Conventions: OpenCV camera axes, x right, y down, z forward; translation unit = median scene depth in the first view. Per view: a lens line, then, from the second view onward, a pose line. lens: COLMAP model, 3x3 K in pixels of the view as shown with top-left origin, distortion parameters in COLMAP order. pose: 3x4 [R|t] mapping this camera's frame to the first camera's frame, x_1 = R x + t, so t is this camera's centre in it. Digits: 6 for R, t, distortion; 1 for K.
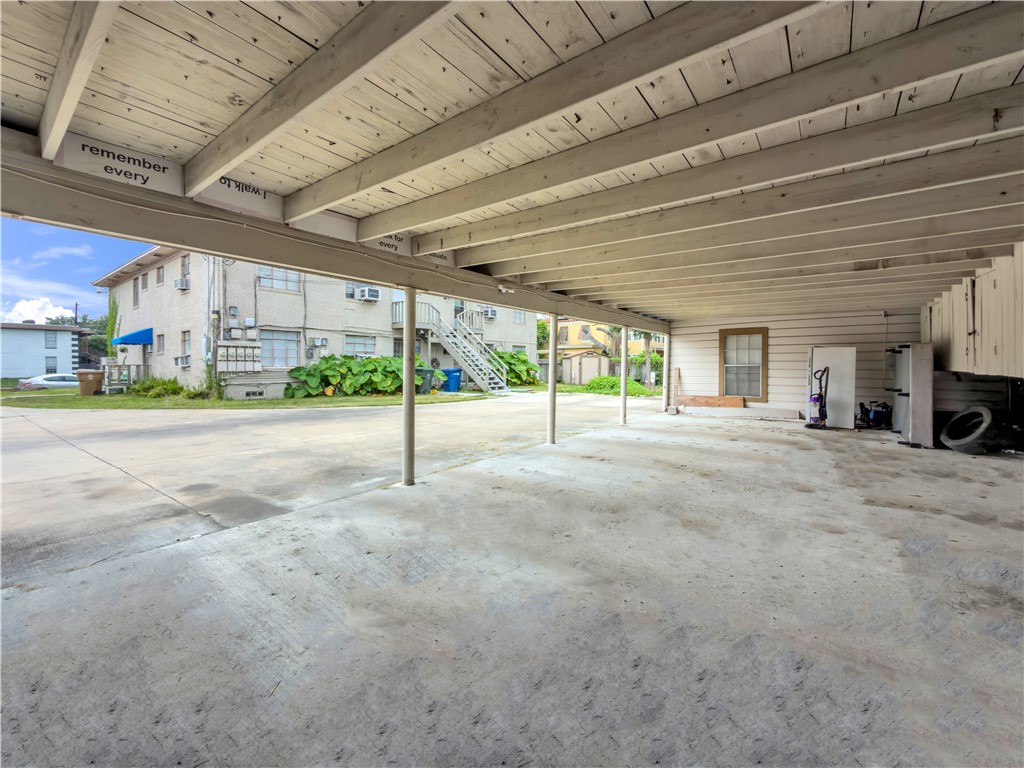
lens RADIAL K [[420.7, 0, 535.8], [0, 420.7, 376.1], [0, 0, 1]] dist [0.000370, 0.000007]
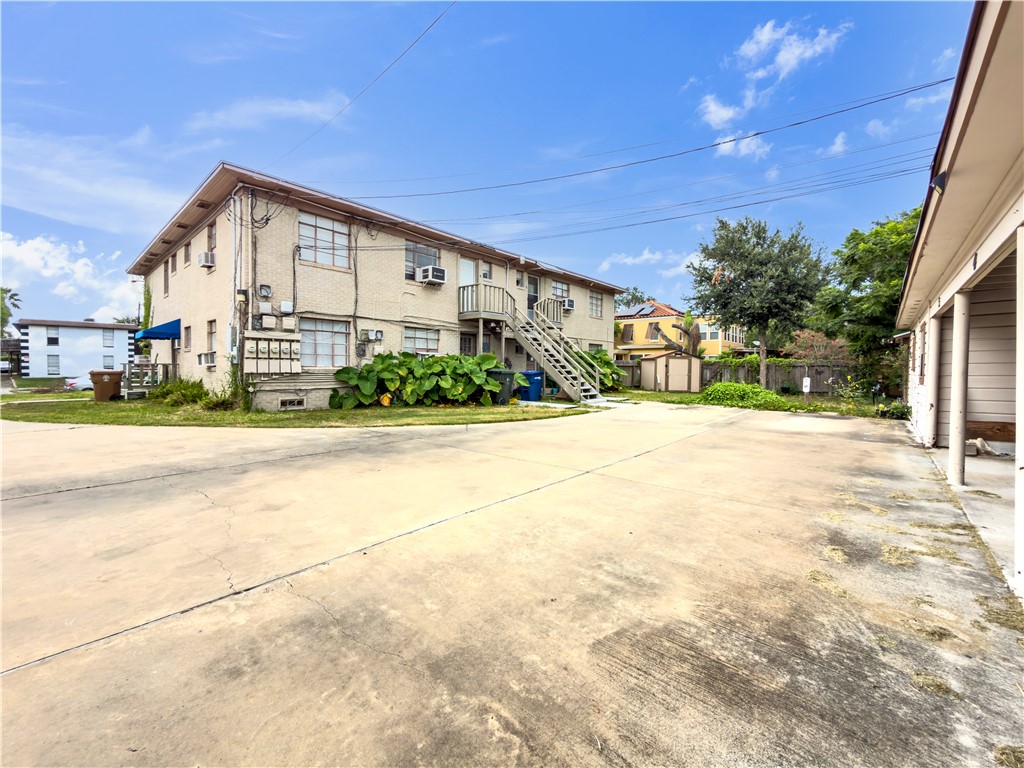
lens RADIAL K [[407.7, 0, 512.7], [0, 407.7, 380.4], [0, 0, 1]] dist [-0.000132, 0.000033]
pose [[0.992250, 0.010452, -0.123821, -0.170752], [-0.009763, 0.999933, 0.006171, -0.005830], [0.123877, -0.004914, 0.992285, 0.296472]]
